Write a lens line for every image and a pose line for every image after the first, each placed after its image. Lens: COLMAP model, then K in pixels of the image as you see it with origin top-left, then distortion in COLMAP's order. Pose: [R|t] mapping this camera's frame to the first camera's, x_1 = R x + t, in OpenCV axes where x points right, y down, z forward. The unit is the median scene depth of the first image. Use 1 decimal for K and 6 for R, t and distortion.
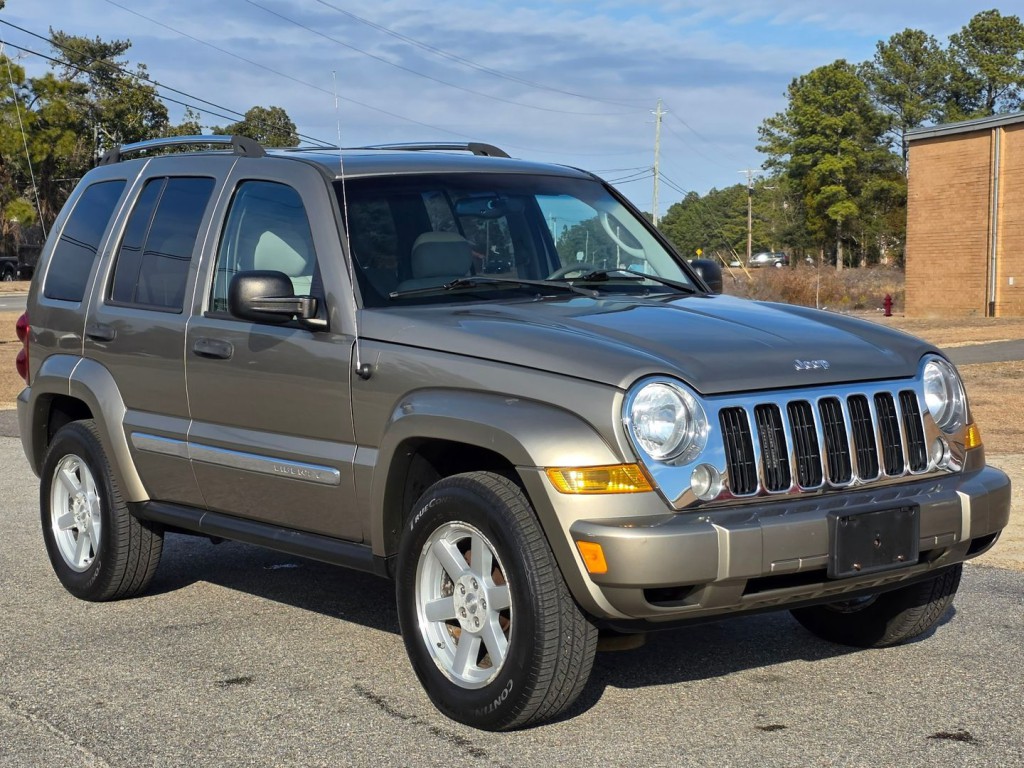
lens RADIAL K [[2342.5, 0, 512.5], [0, 2342.5, 326.7], [0, 0, 1]] dist [0.274337, 0.669840]
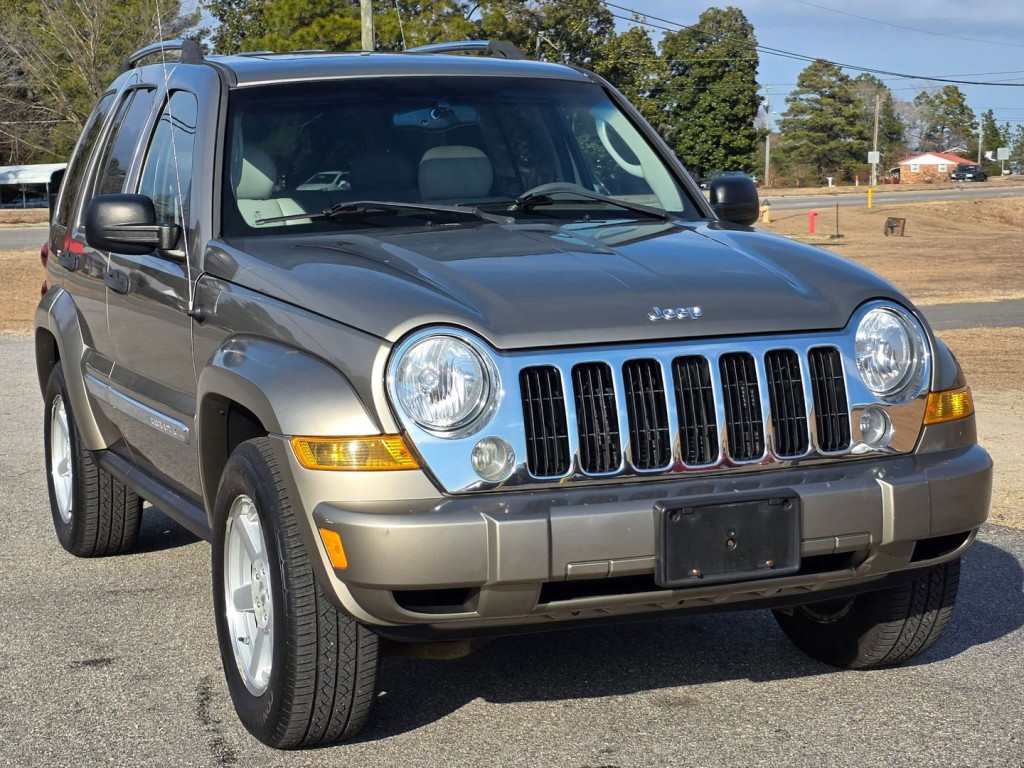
lens RADIAL K [[2342.5, 0, 512.5], [0, 2342.5, 326.7], [0, 0, 1]] dist [0.274337, 0.669840]
pose [[0.934033, 0.016611, -0.356801, 0.358416], [-0.002920, 0.999240, 0.038876, -0.009767], [0.357175, -0.035270, 0.933371, 0.250036]]
